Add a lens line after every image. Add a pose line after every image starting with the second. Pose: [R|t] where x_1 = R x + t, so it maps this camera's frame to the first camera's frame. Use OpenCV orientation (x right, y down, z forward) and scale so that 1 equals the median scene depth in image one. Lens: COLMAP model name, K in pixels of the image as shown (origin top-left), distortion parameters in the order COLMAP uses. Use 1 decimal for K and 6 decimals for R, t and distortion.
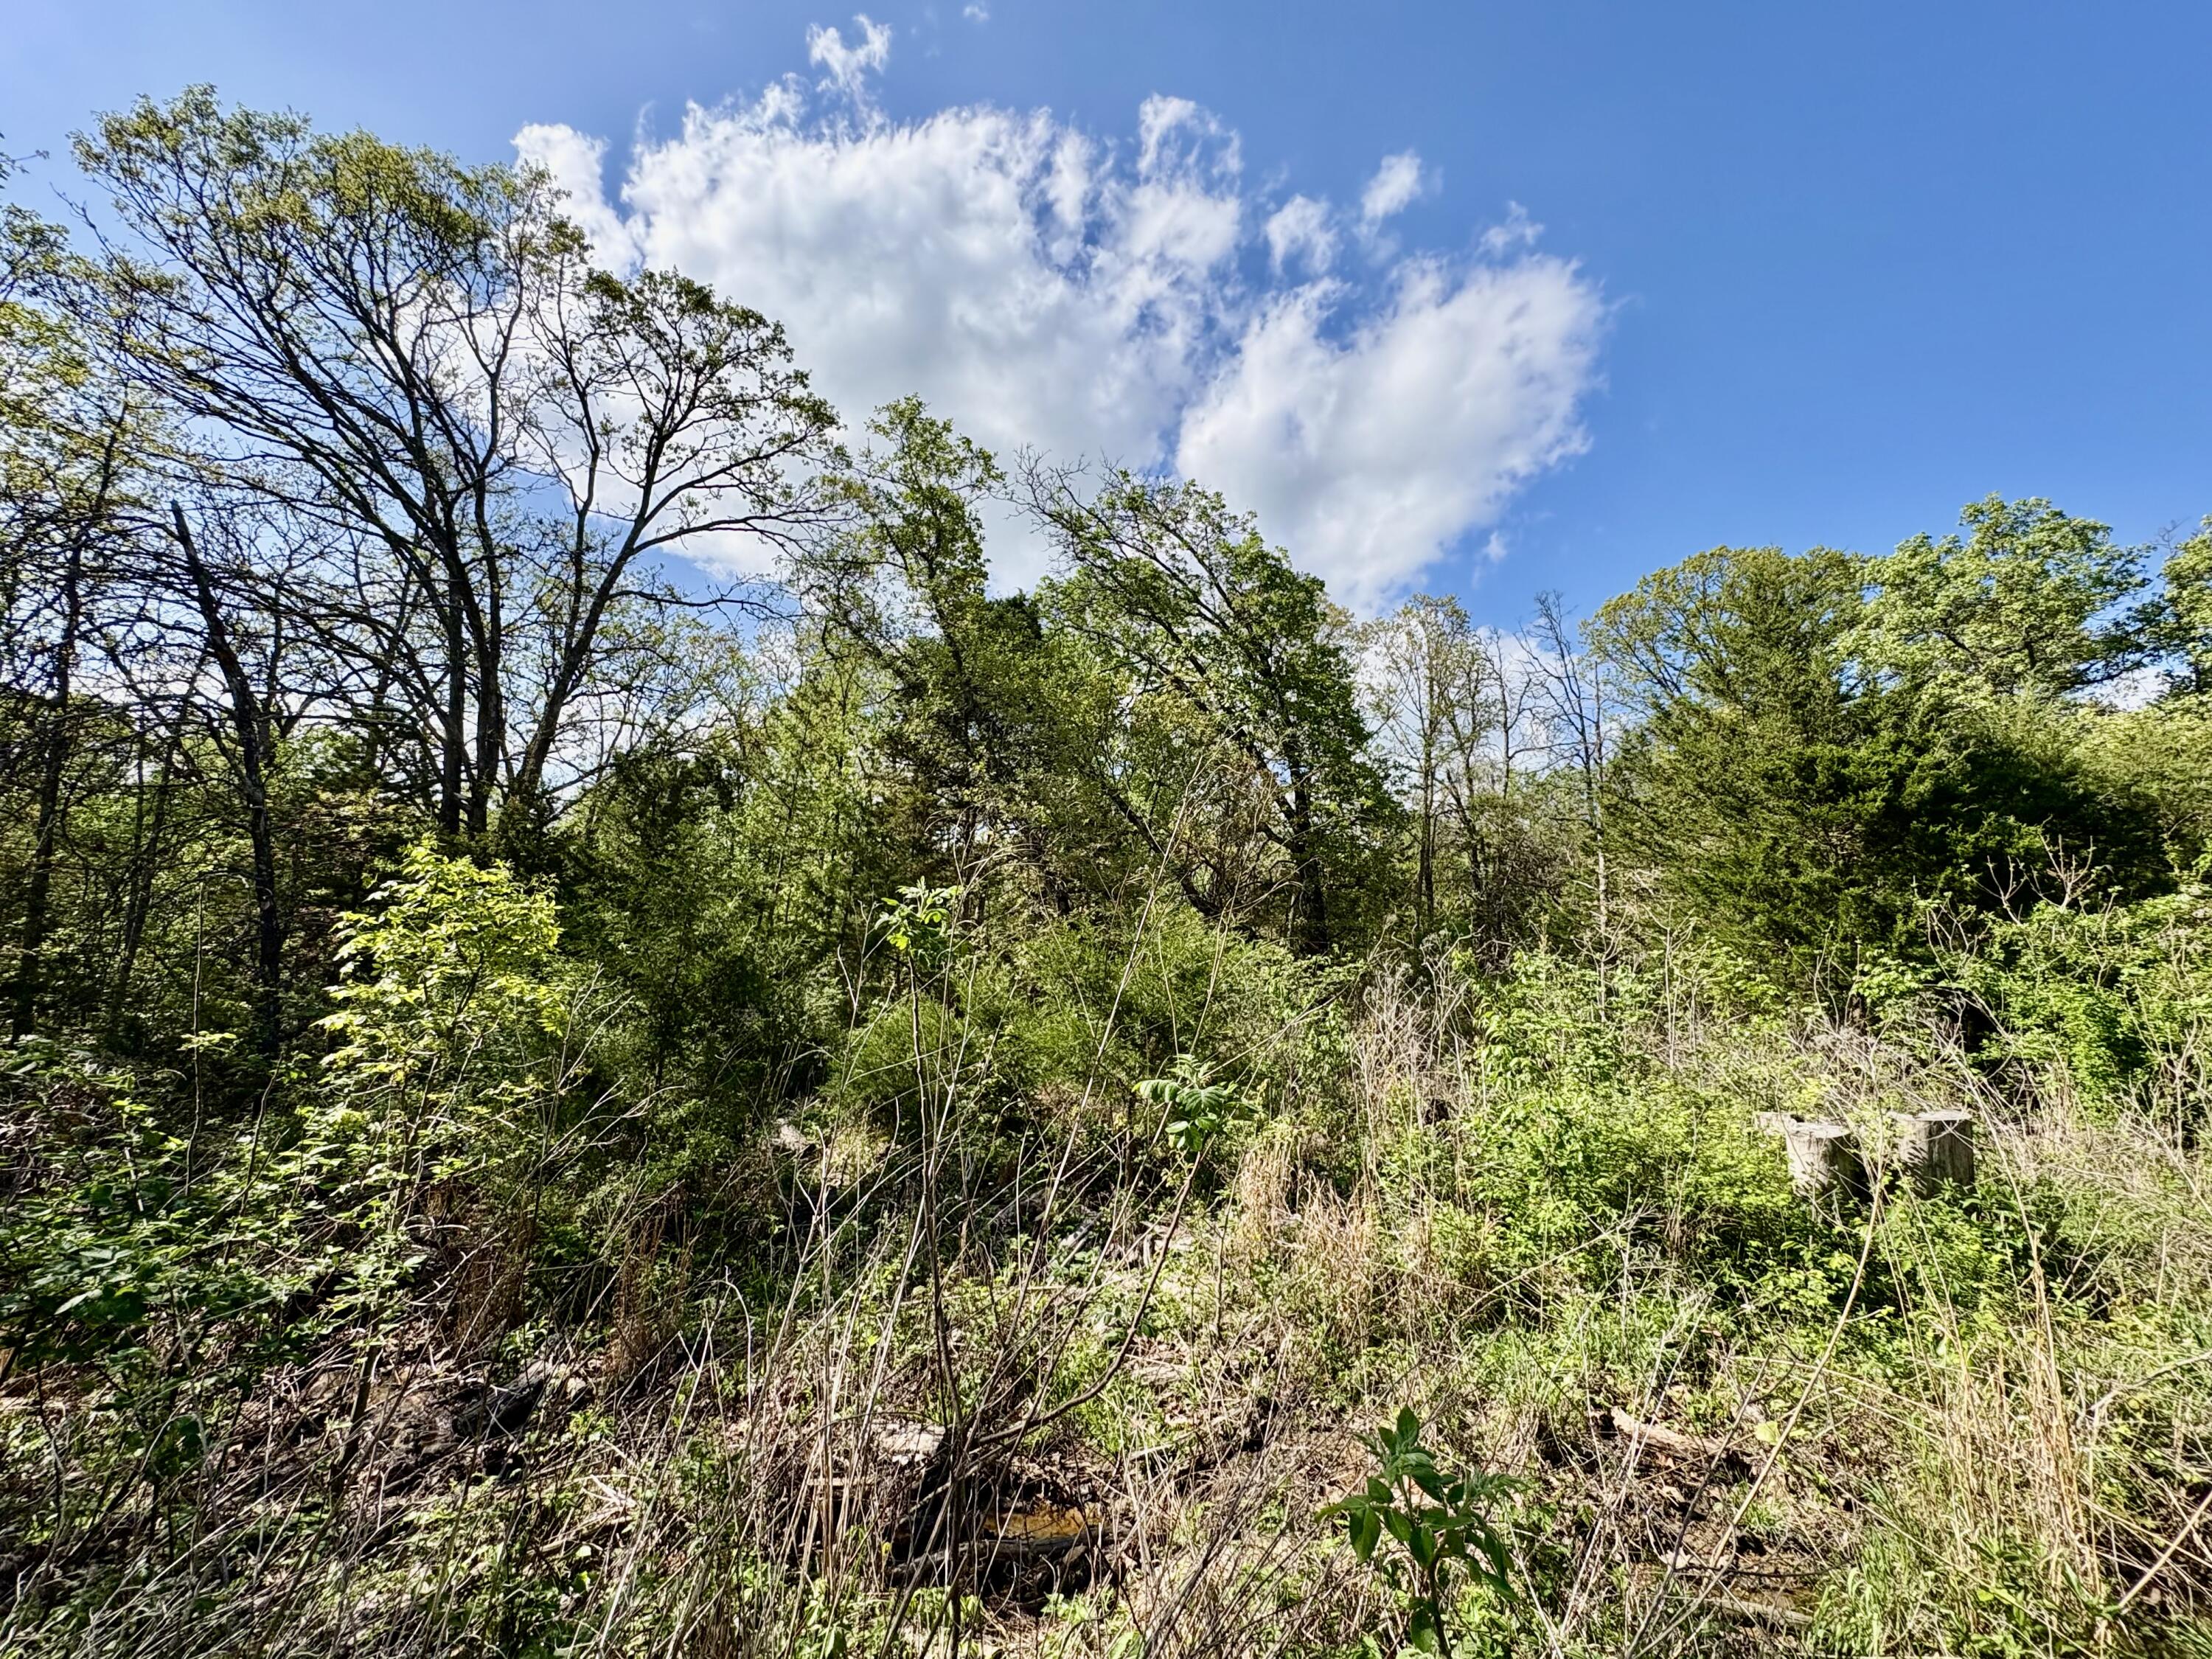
lens RADIAL K [[882.8, 0, 1106.7], [0, 882.8, 831.7], [0, 0, 1]] dist [0.001096, 0.000385]
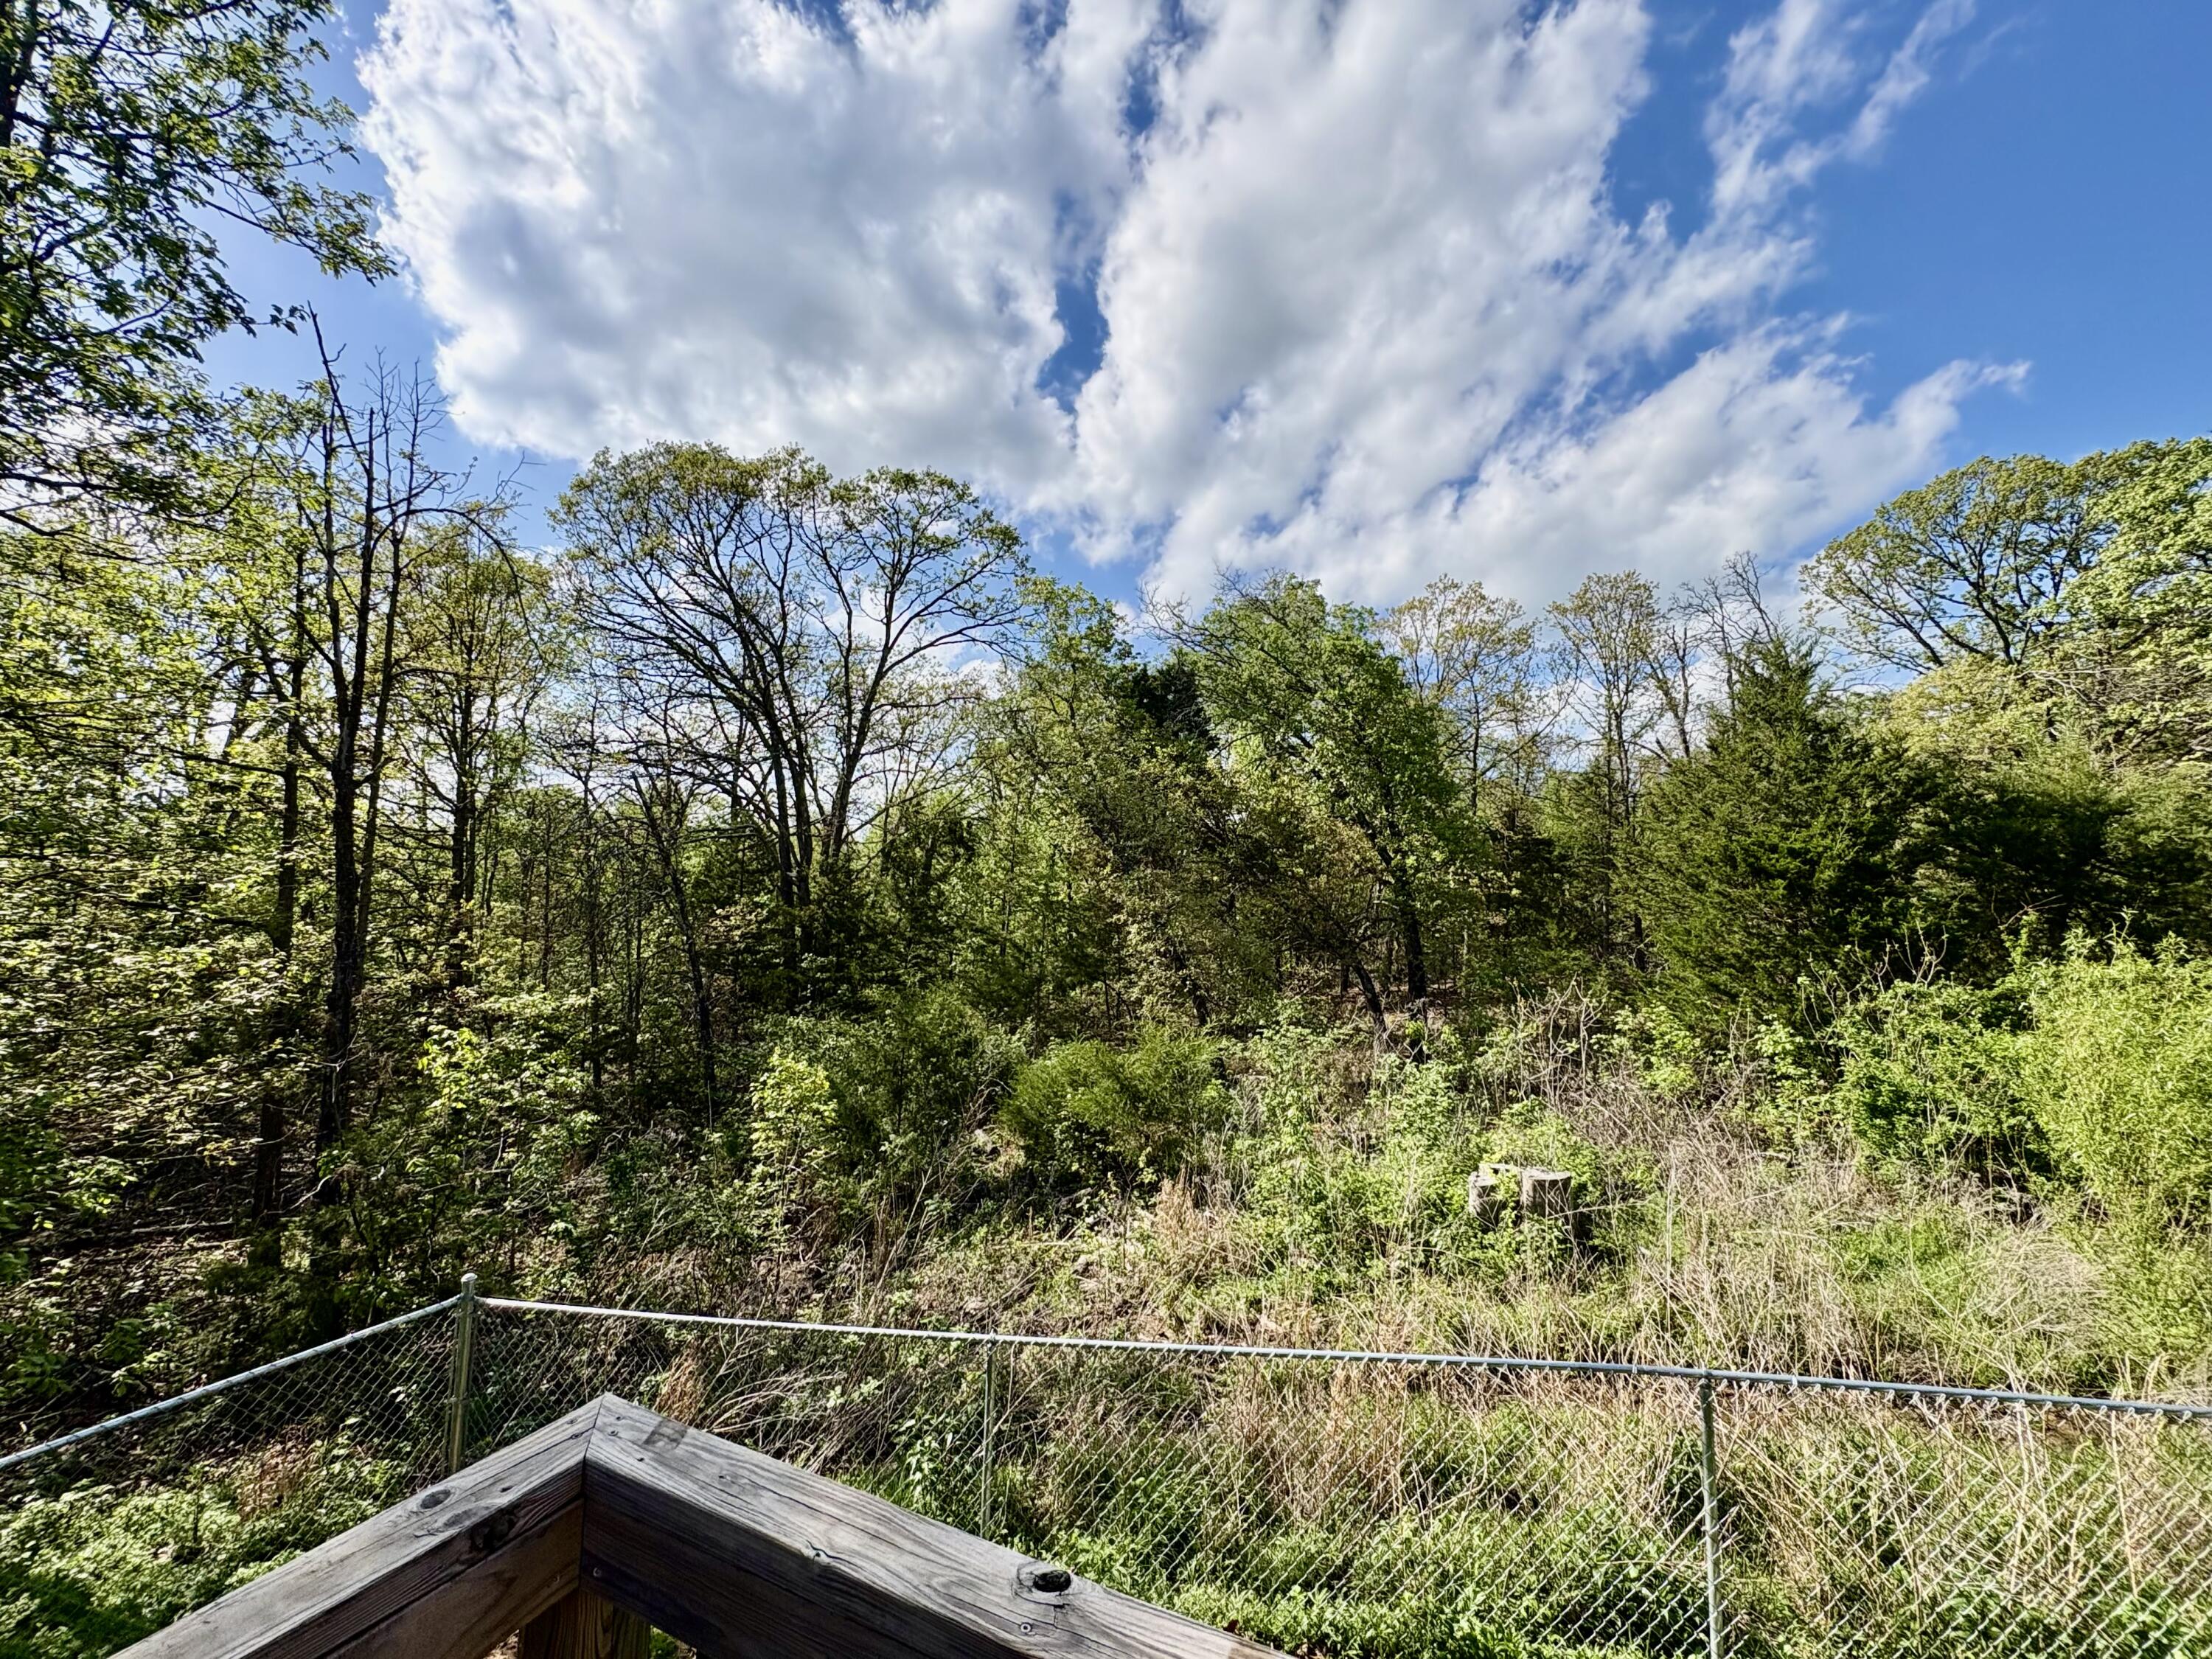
lens RADIAL K [[882.8, 0, 1106.7], [0, 882.8, 831.7], [0, 0, 1]] dist [0.001096, 0.000385]
pose [[0.952696, -0.083167, -0.292324, 0.140673], [0.096368, 0.994862, 0.031028, -0.093509], [0.288242, -0.057731, 0.955816, -0.167914]]
